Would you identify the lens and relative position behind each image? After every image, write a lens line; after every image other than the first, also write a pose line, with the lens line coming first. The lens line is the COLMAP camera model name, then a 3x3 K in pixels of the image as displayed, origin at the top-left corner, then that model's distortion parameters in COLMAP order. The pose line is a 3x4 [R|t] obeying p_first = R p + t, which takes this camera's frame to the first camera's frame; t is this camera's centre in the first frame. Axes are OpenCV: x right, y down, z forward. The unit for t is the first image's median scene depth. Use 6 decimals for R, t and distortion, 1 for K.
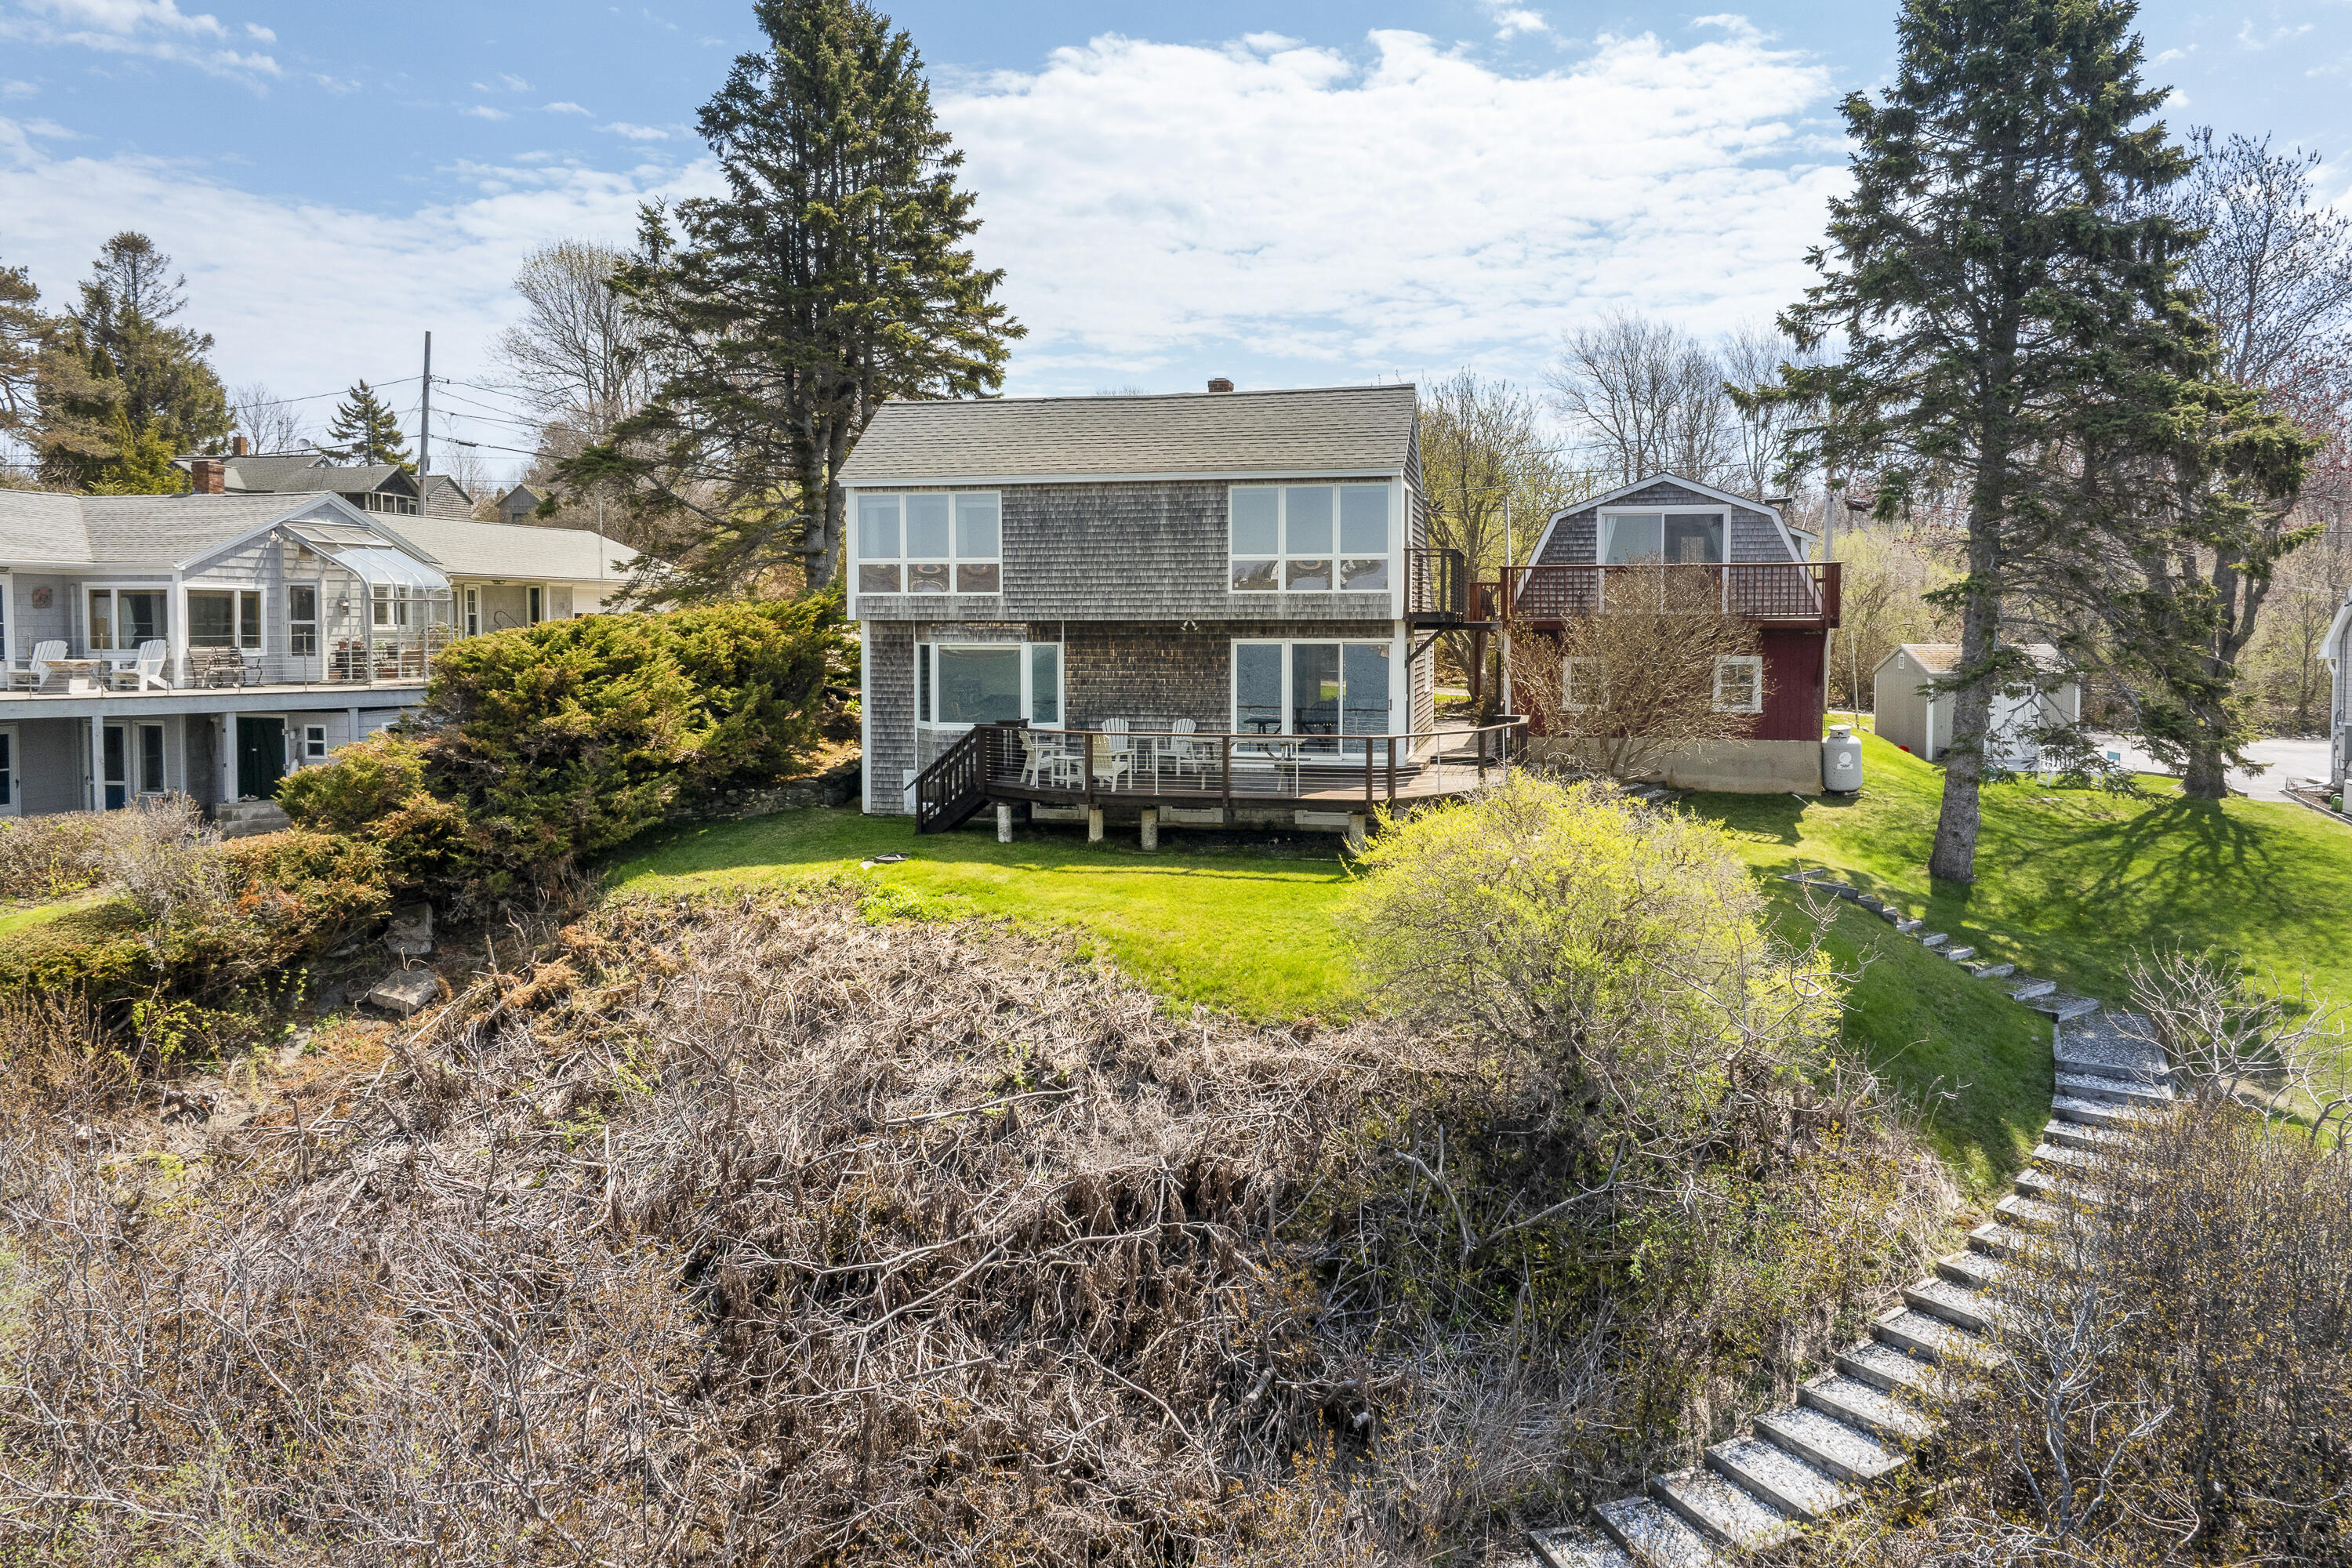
lens RADIAL K [[1588.2, 0, 1179.8], [0, 1588.2, 772.1], [0, 0, 1]] dist [-0.000400, -0.005371]
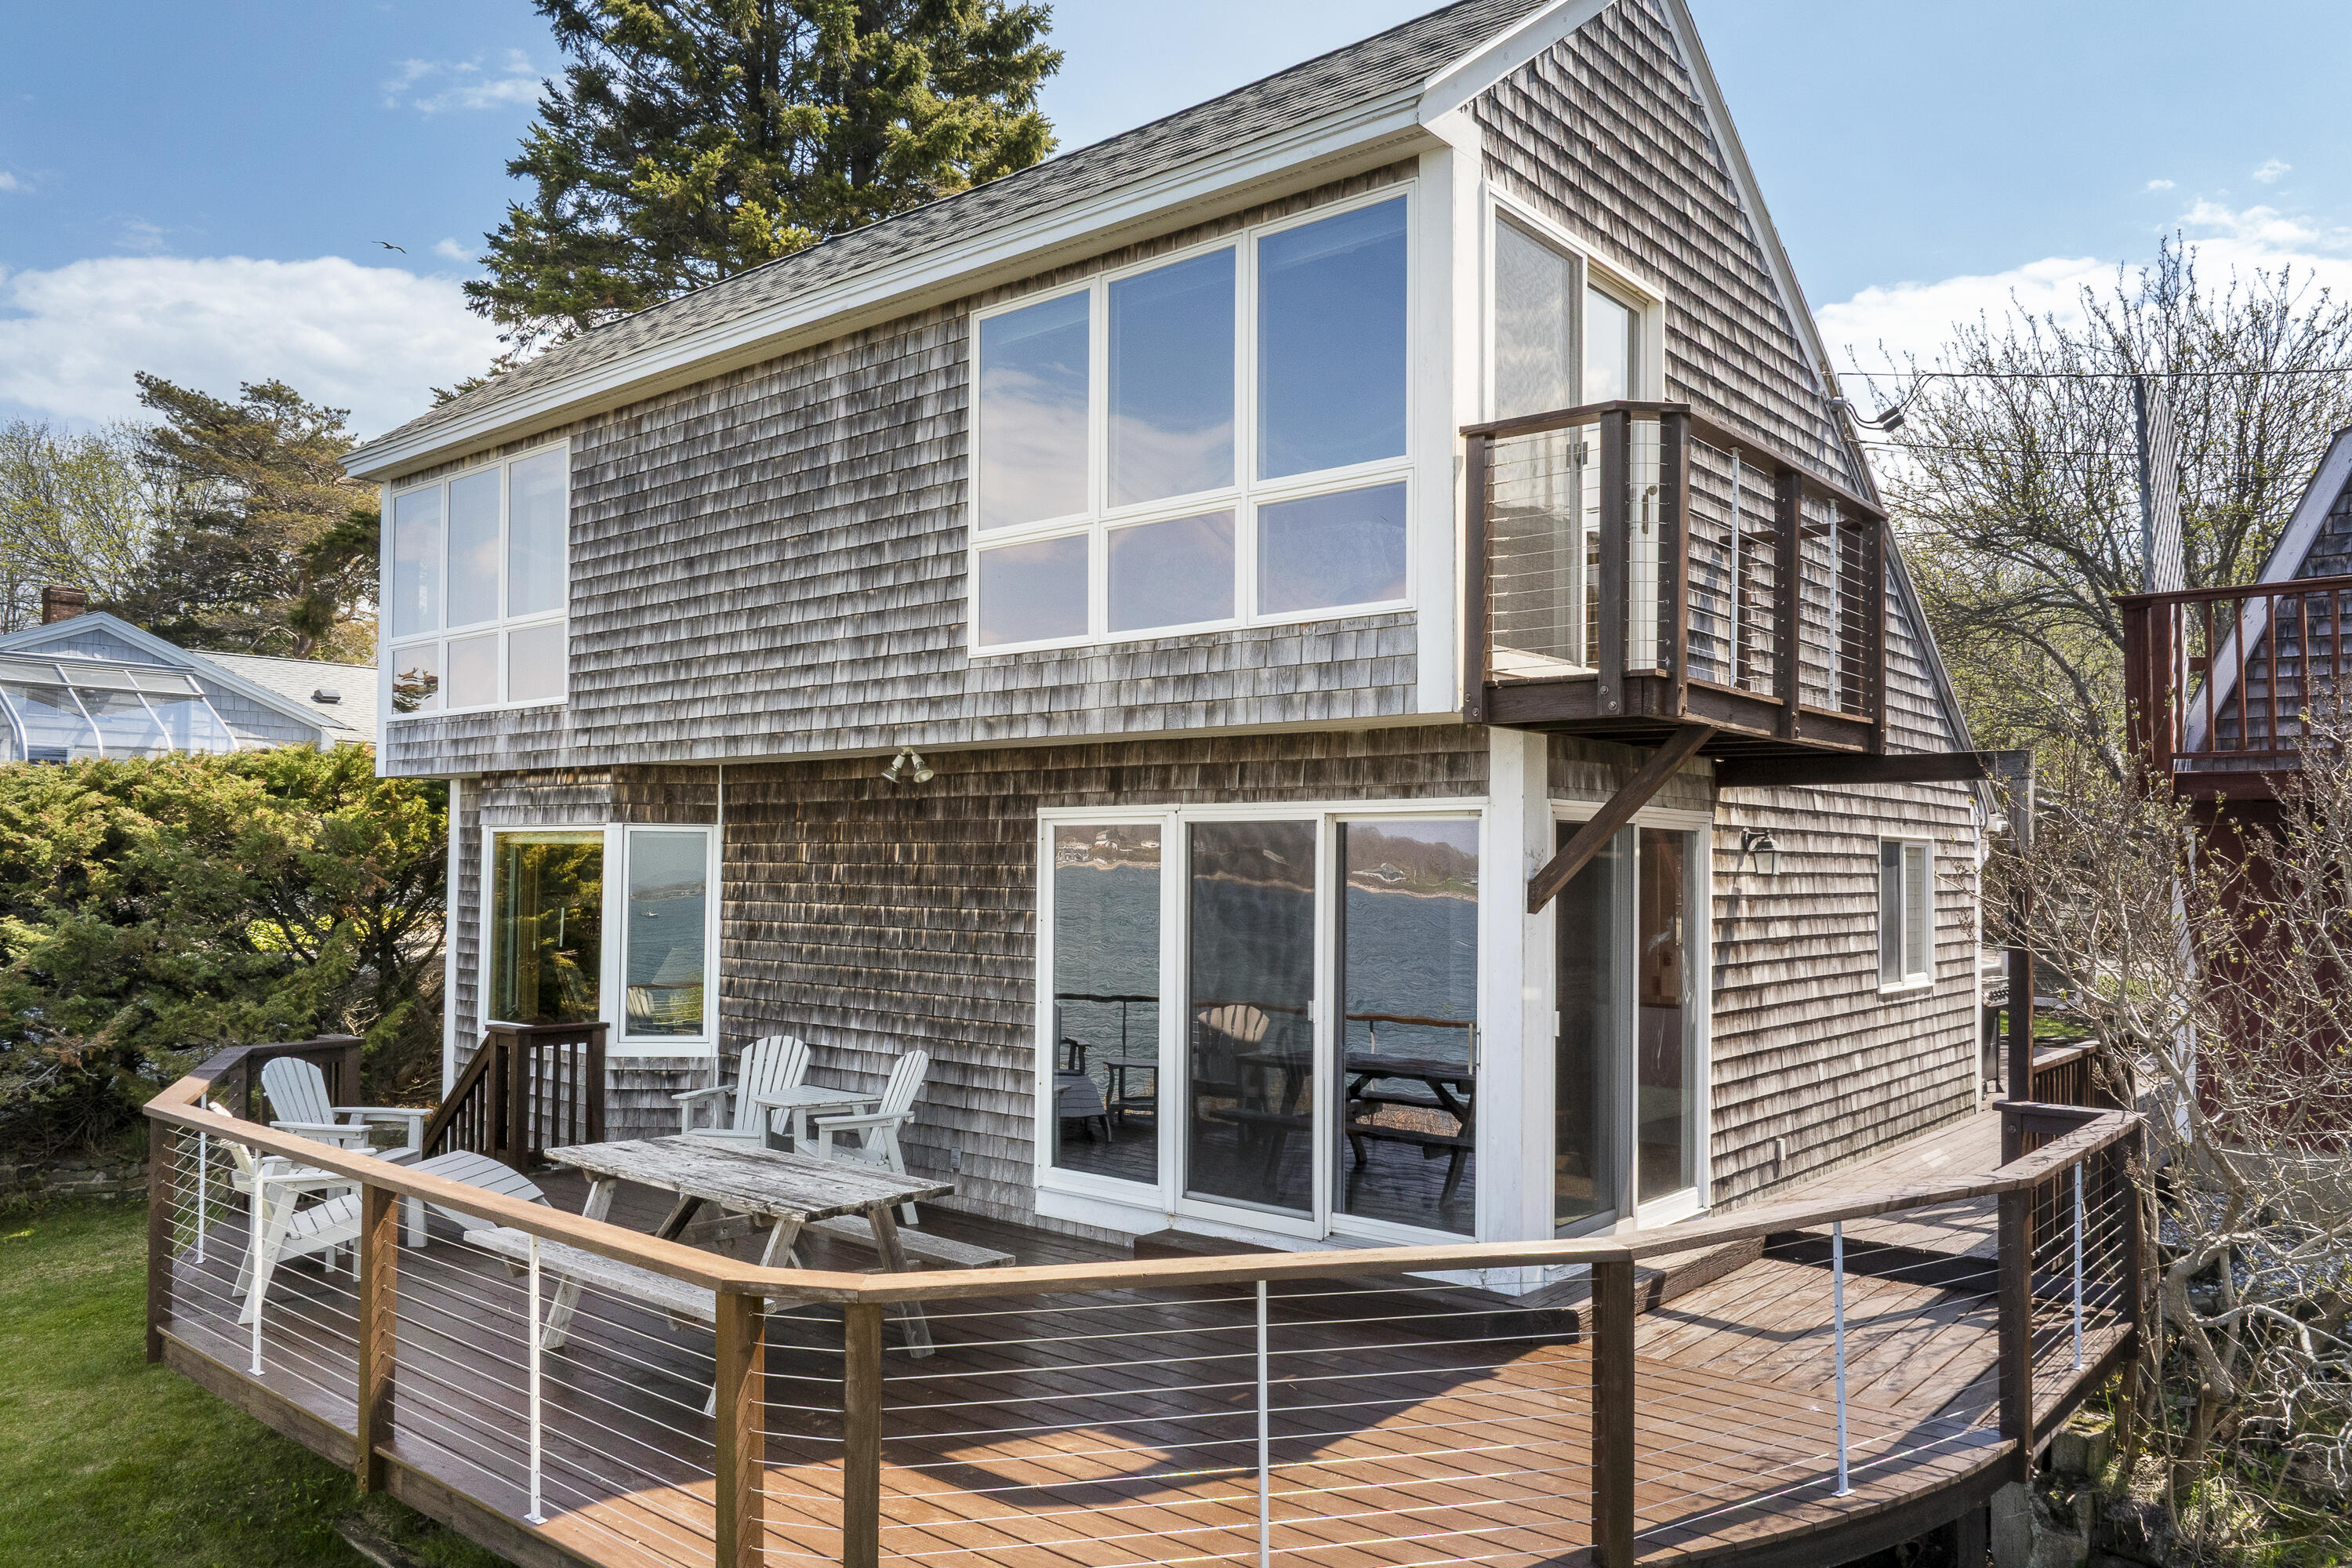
lens RADIAL K [[1627.6, 0, 1179.3], [0, 1627.6, 833.7], [0, 0, 1]] dist [-0.013043, 0.005921]
pose [[0.882903, 0.001391, -0.469554, 0.205921], [-0.053853, 0.993697, -0.098316, -0.047509], [0.466458, 0.112090, 0.877413, 0.715246]]
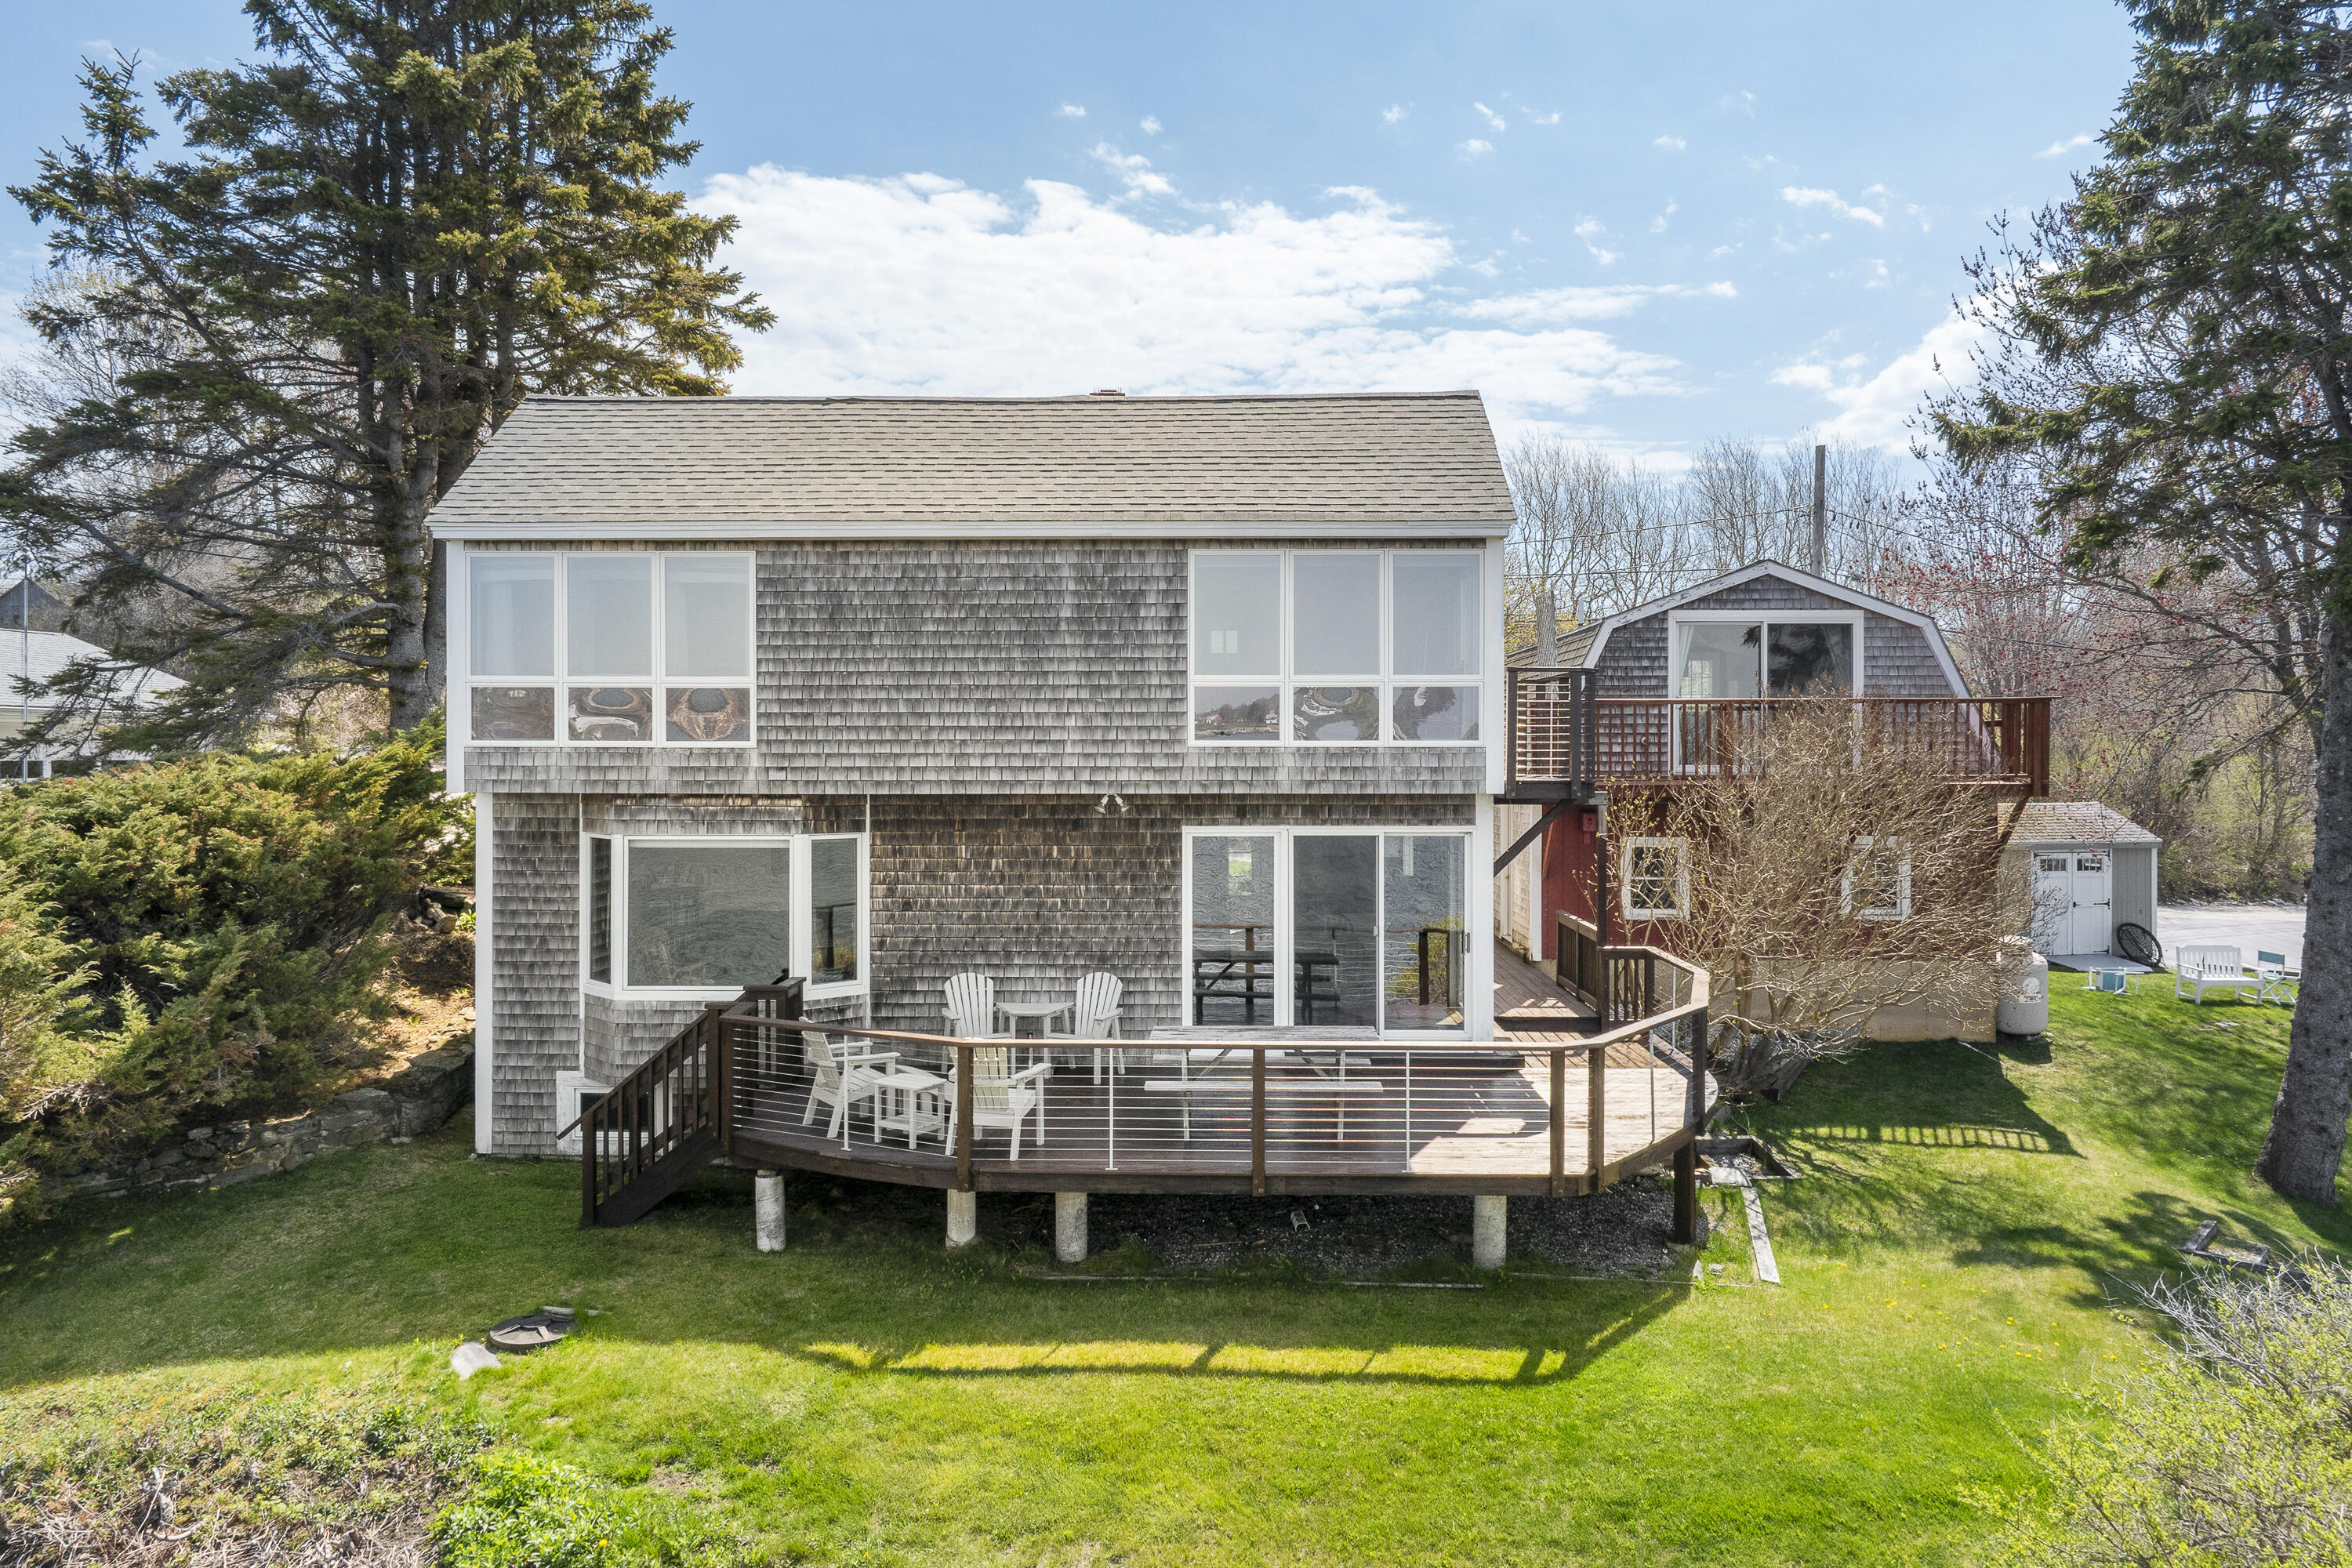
lens RADIAL K [[1627.6, 0, 1173.3], [0, 1627.6, 776.9], [0, 0, 1]] dist [-0.013043, 0.005921]
pose [[0.981698, -0.001526, 0.190439, -0.077410], [0.016277, 0.996981, -0.075917, -0.056989], [-0.189749, 0.077627, 0.978759, 0.436175]]
